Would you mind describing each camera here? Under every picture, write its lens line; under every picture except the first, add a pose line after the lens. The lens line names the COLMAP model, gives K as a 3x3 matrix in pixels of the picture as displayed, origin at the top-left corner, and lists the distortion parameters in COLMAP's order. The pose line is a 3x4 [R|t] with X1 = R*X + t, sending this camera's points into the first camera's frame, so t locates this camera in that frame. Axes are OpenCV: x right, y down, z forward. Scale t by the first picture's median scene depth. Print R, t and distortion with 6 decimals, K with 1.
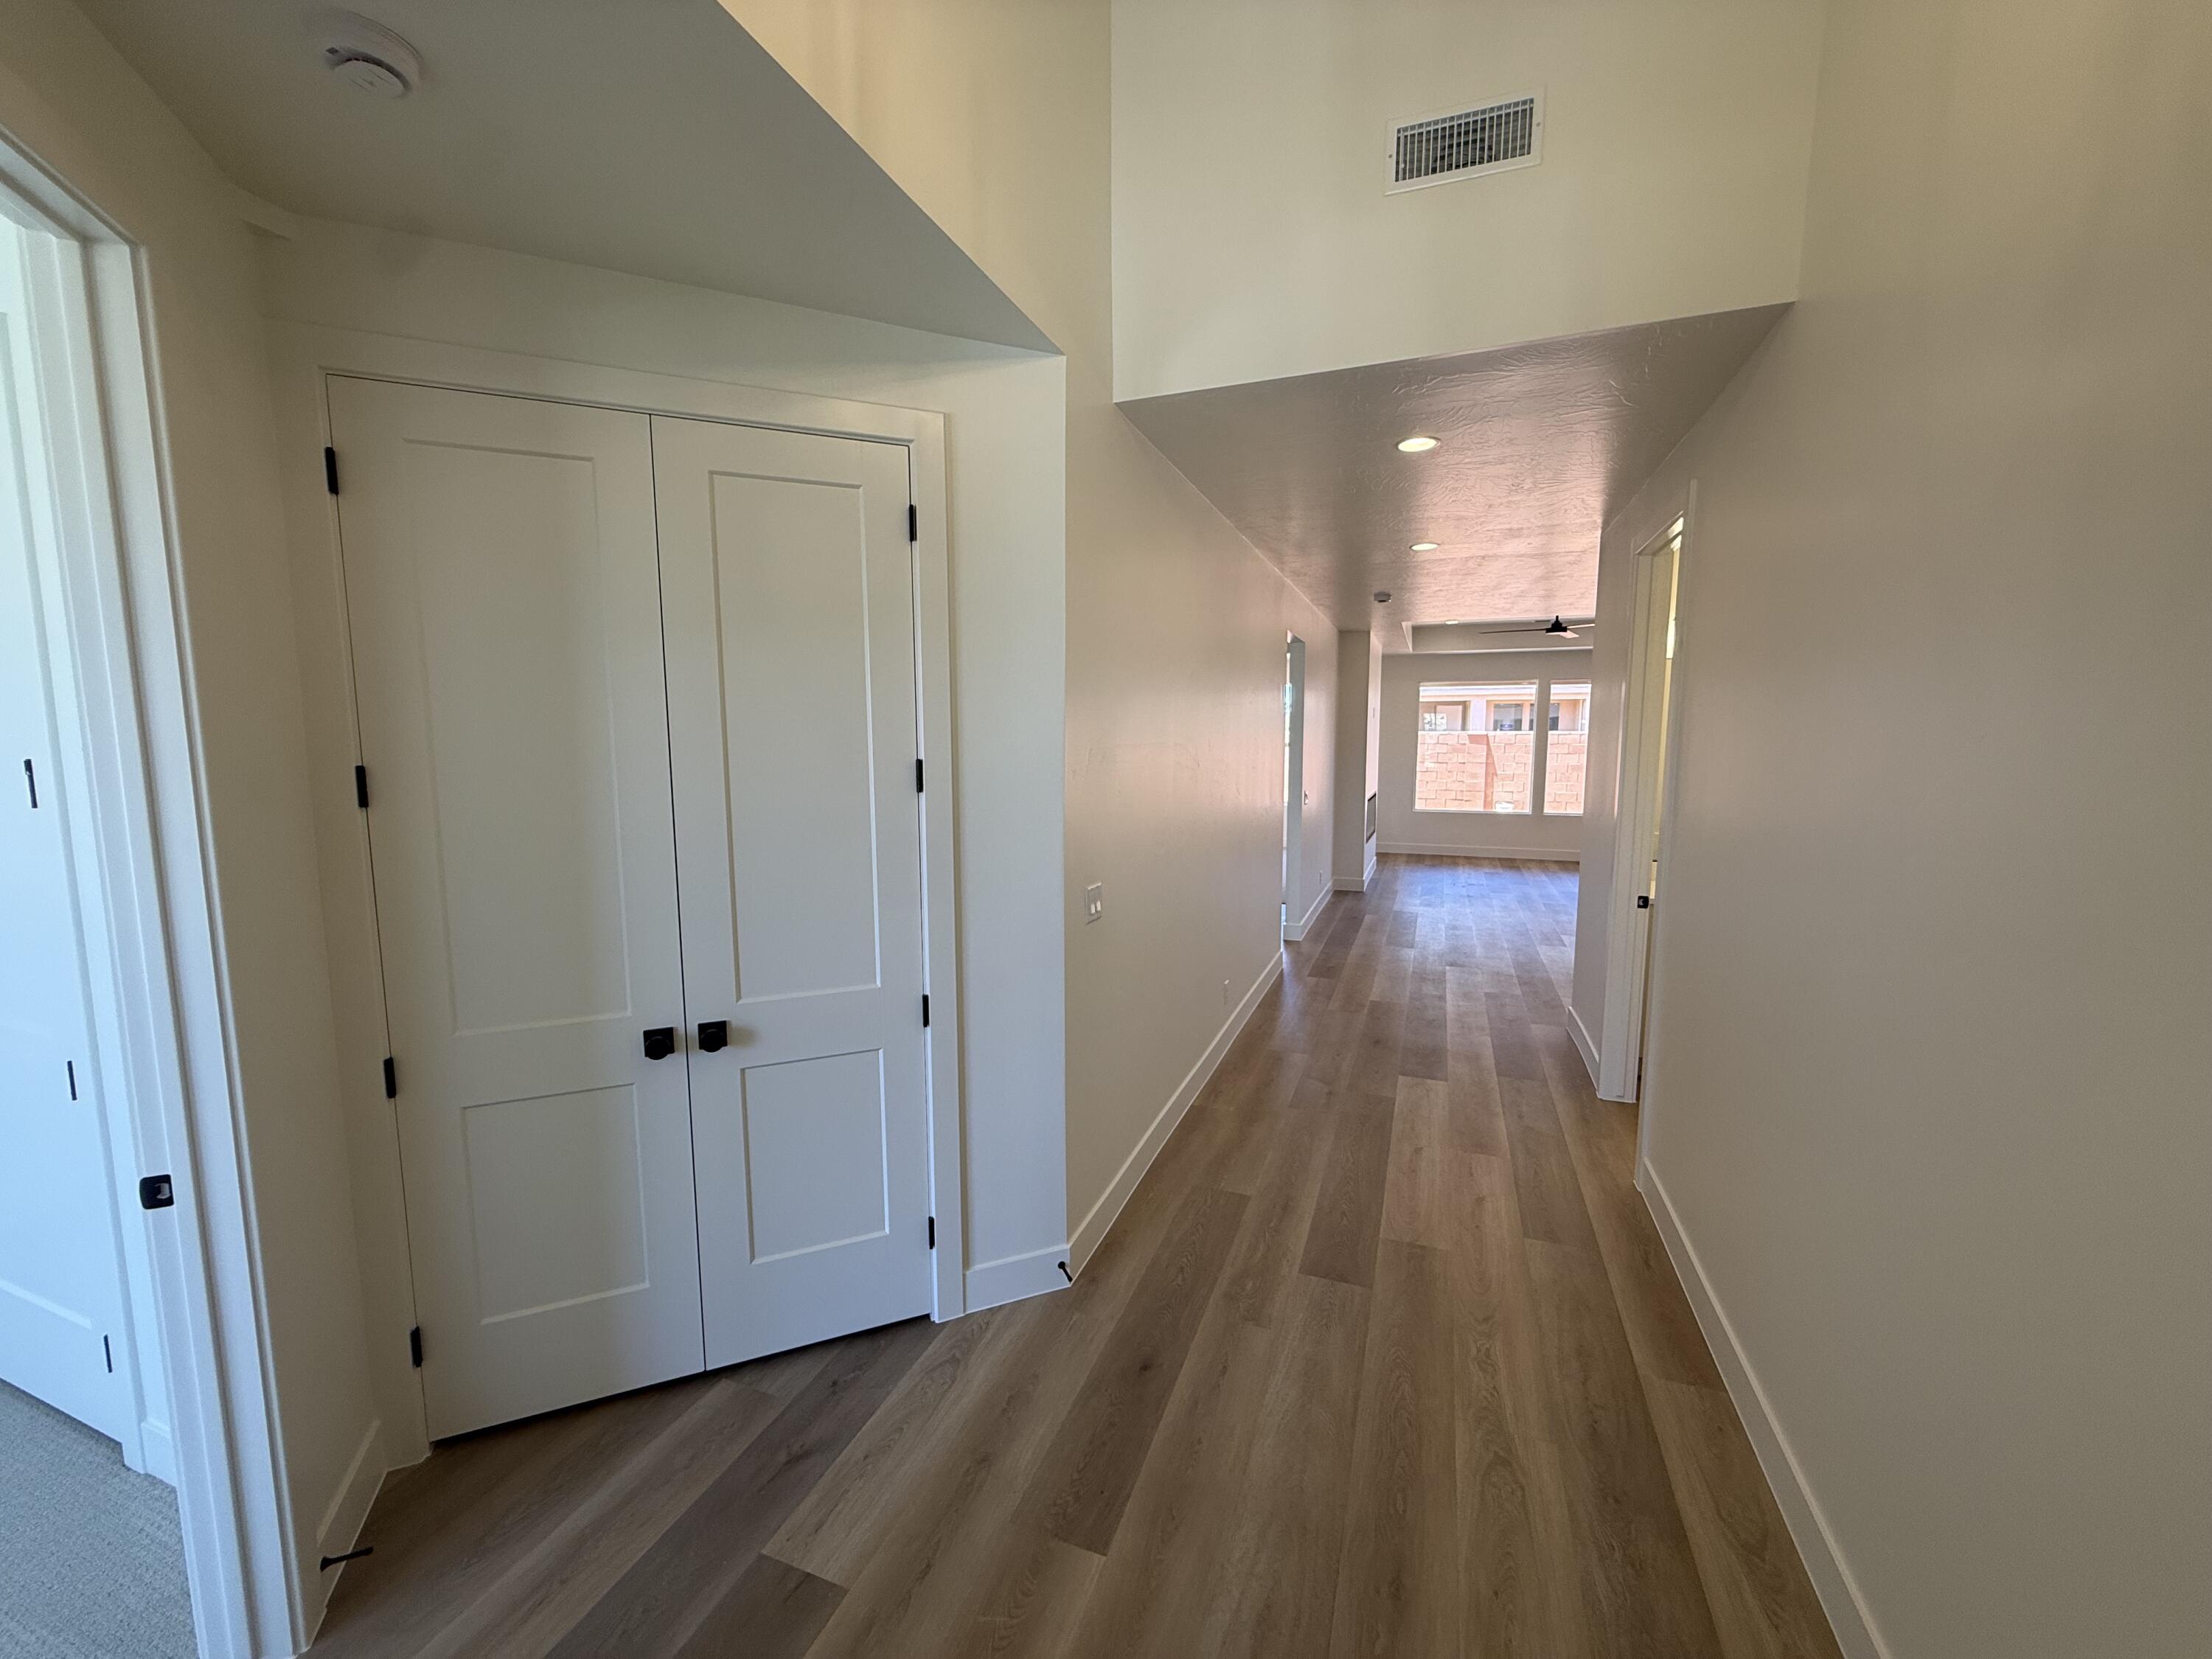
lens RADIAL K [[879.1, 0, 1099.9], [0, 879.1, 832.6], [0, 0, 1]] dist [0.000455, 0.000425]
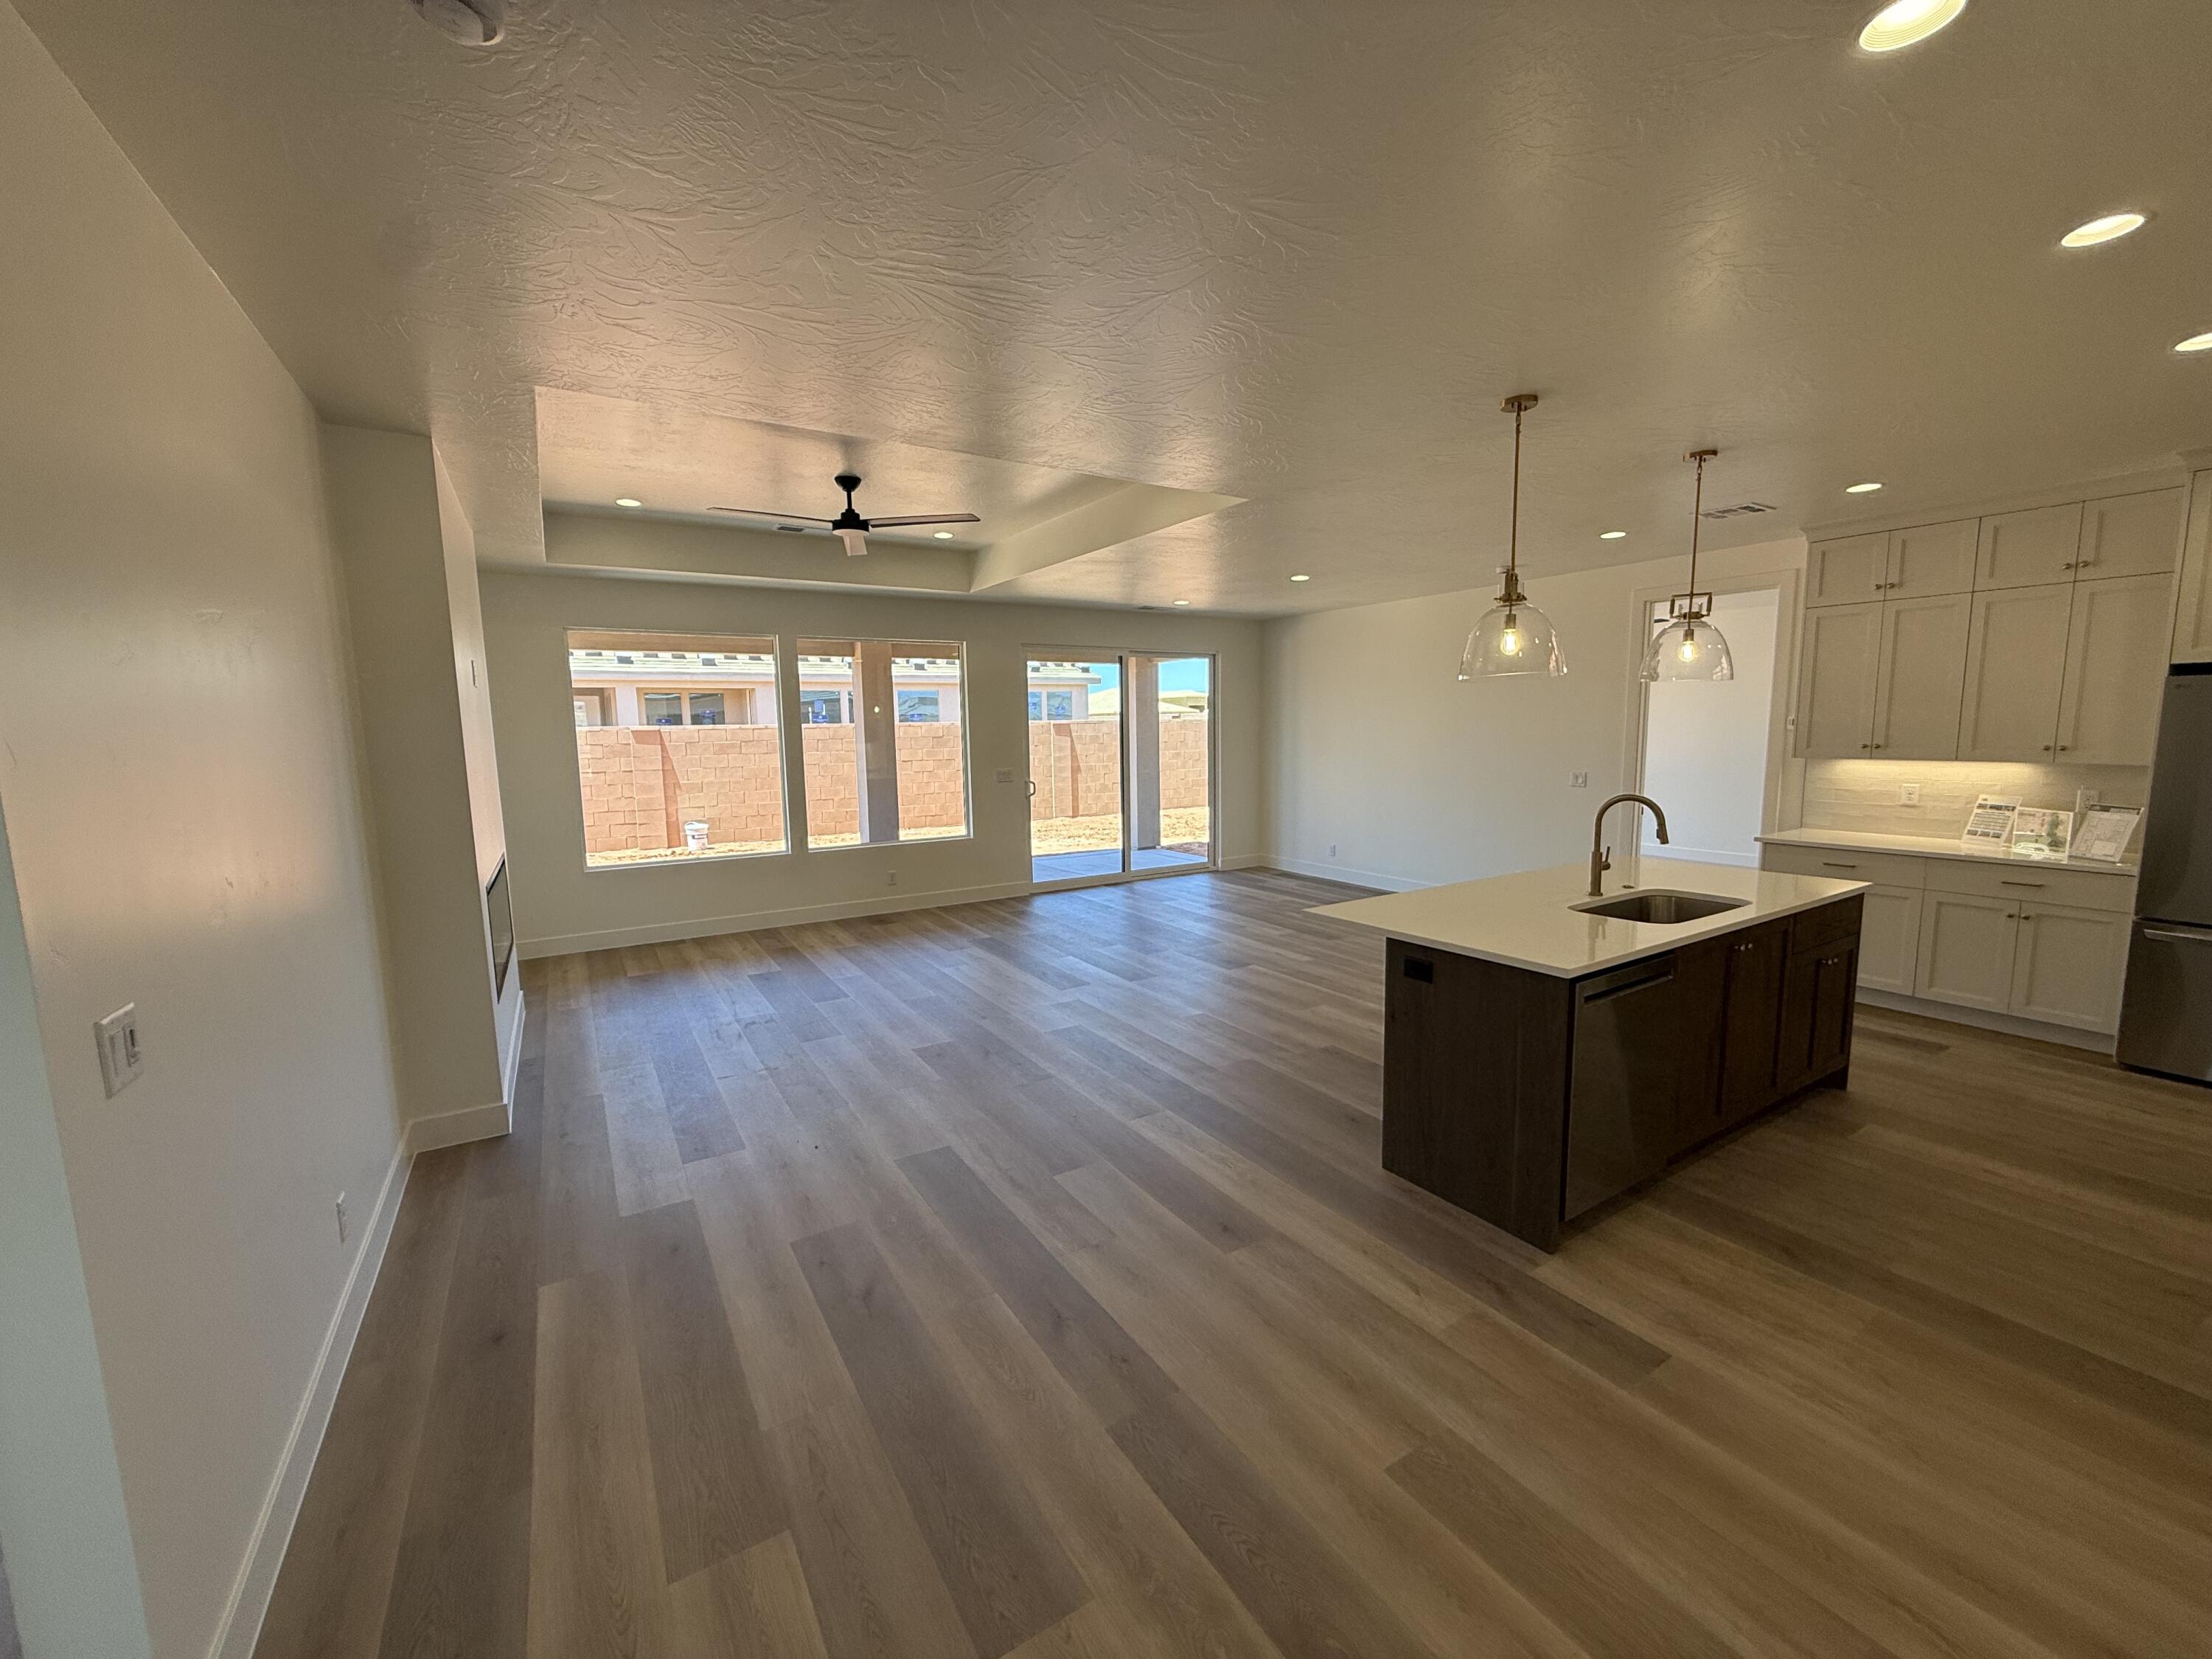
lens RADIAL K [[879.1, 0, 1099.9], [0, 879.1, 832.6], [0, 0, 1]] dist [0.000455, 0.000425]
pose [[0.607953, -0.107287, 0.786691, 0.147440], [0.105902, 0.992932, 0.053573, -0.050183], [-0.786879, 0.050742, 0.615018, 0.483182]]
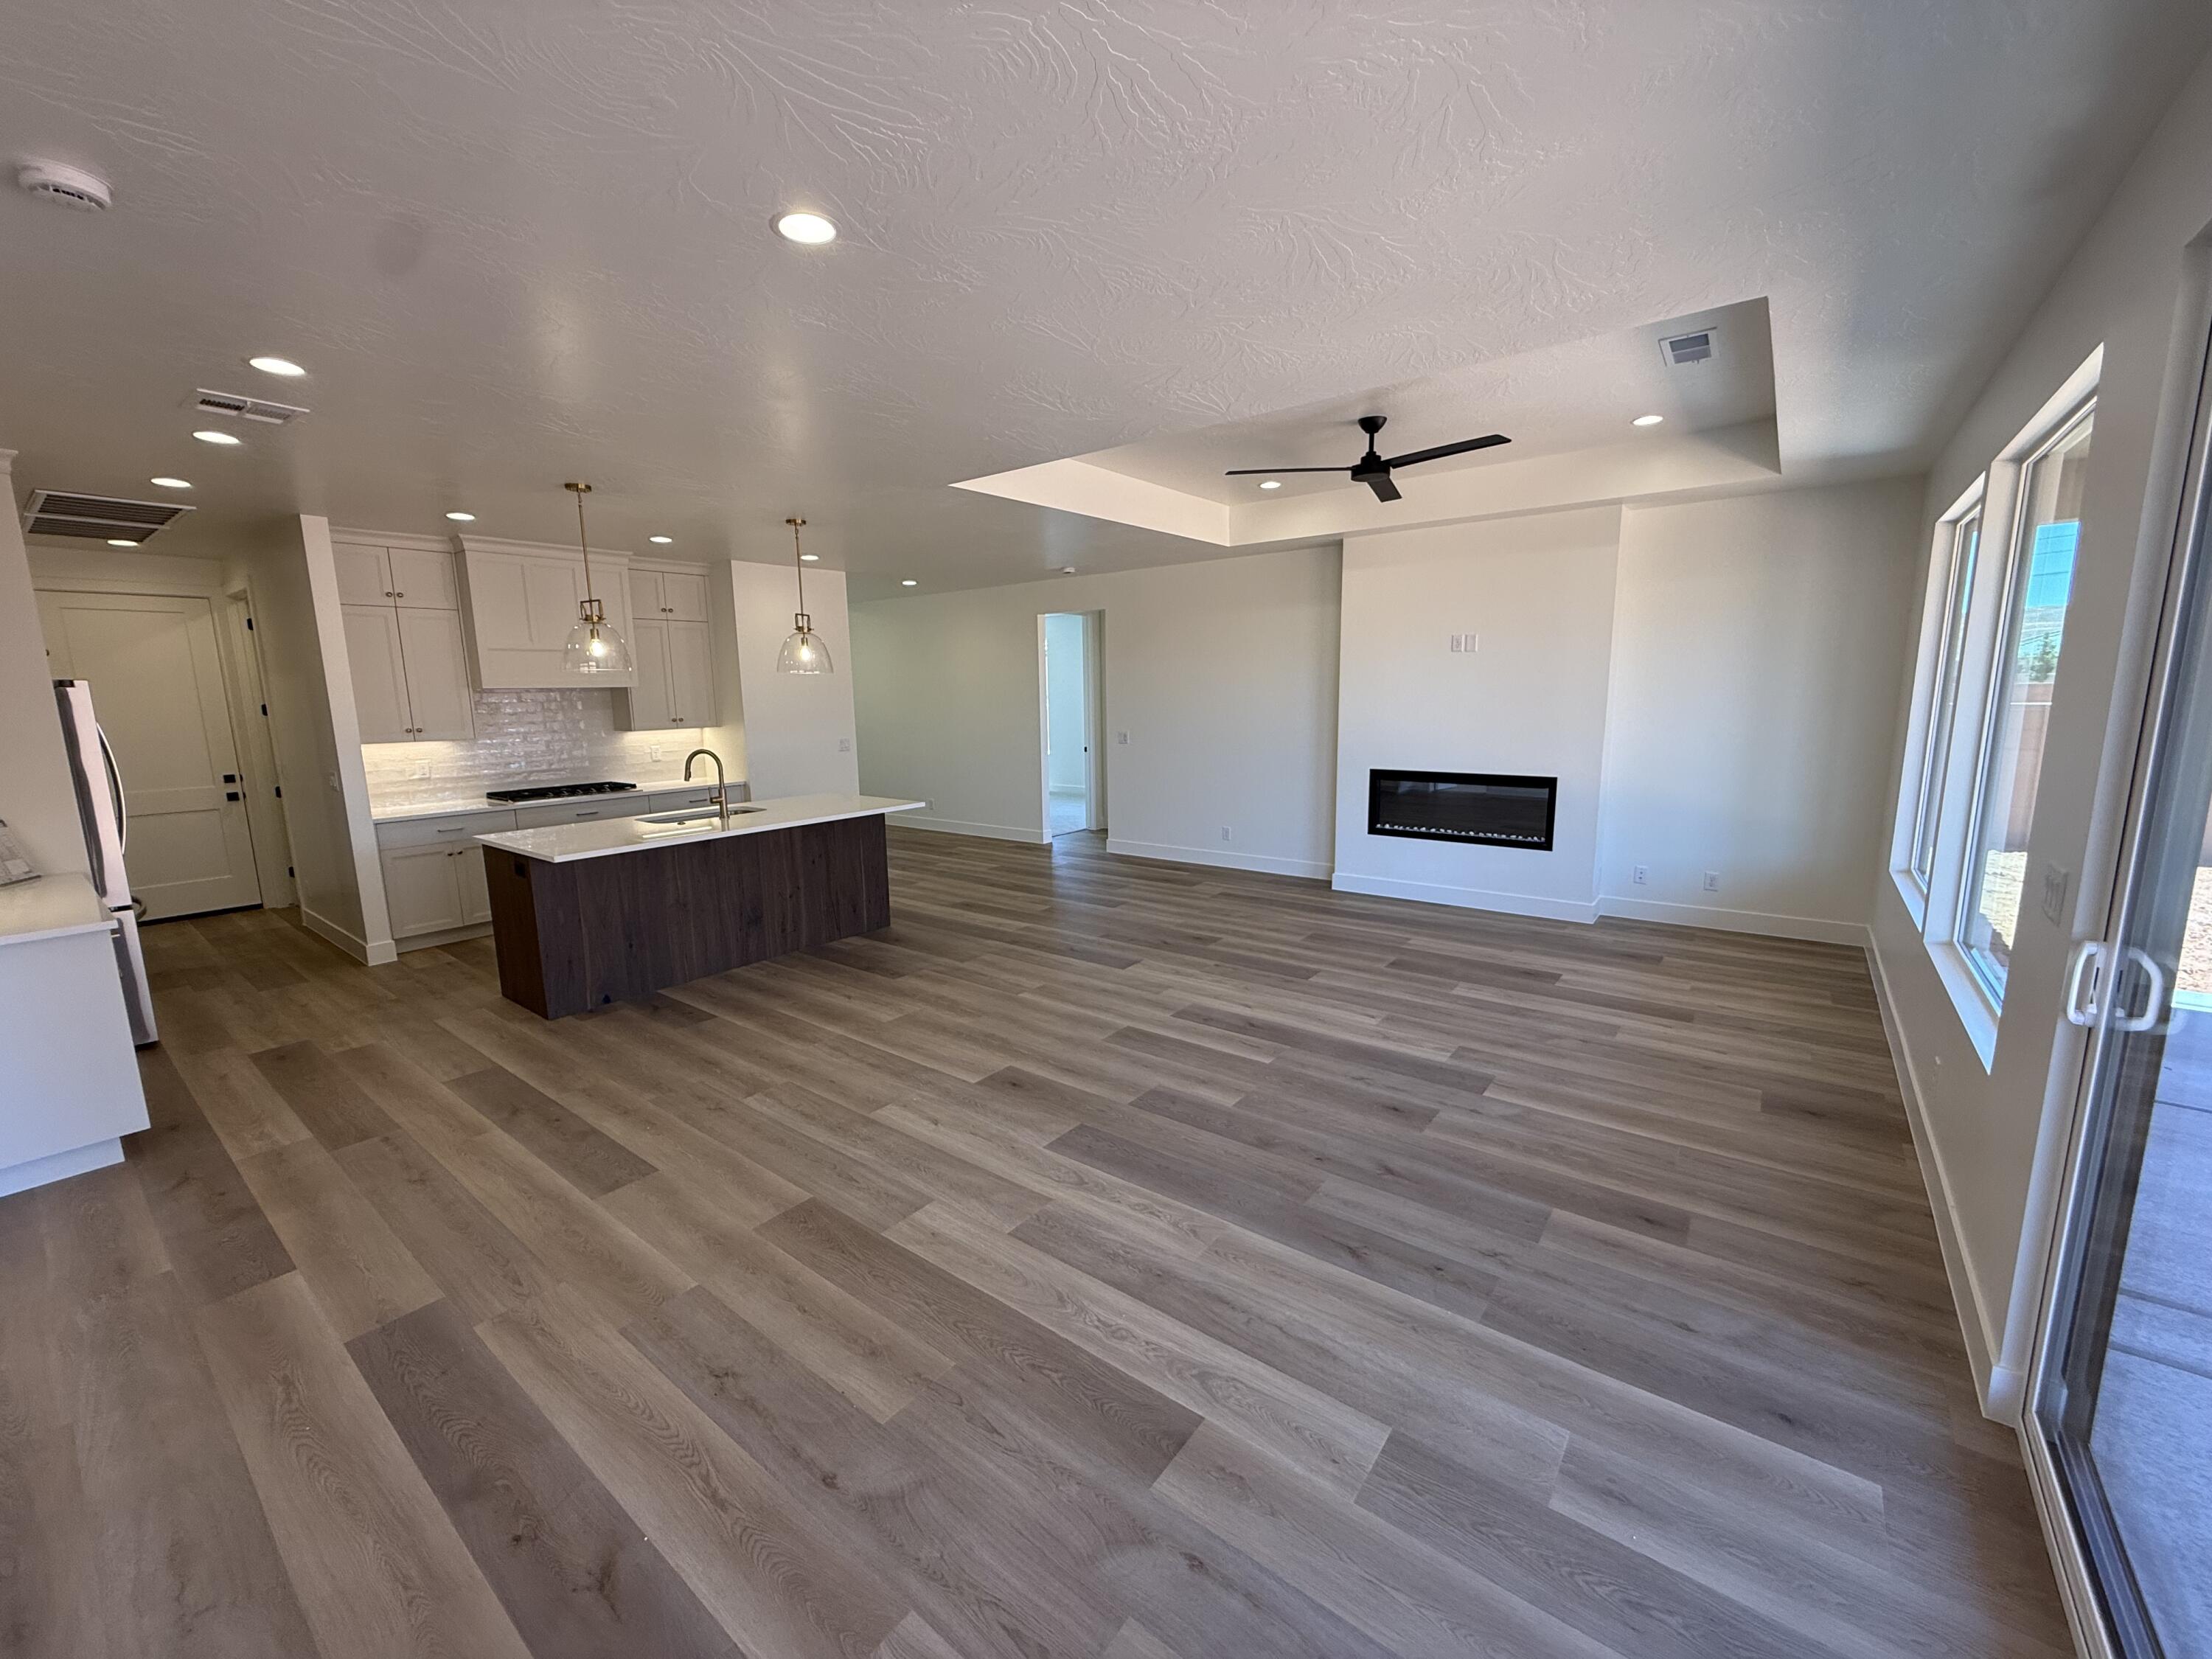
lens RADIAL K [[879.1, 0, 1099.9], [0, 879.1, 832.6], [0, 0, 1]] dist [0.000455, 0.000425]
pose [[-0.292004, 0.161252, -0.942726, 0.931416], [-0.091091, 0.976515, 0.195246, -0.096796], [0.952069, 0.142887, -0.270458, 0.879600]]
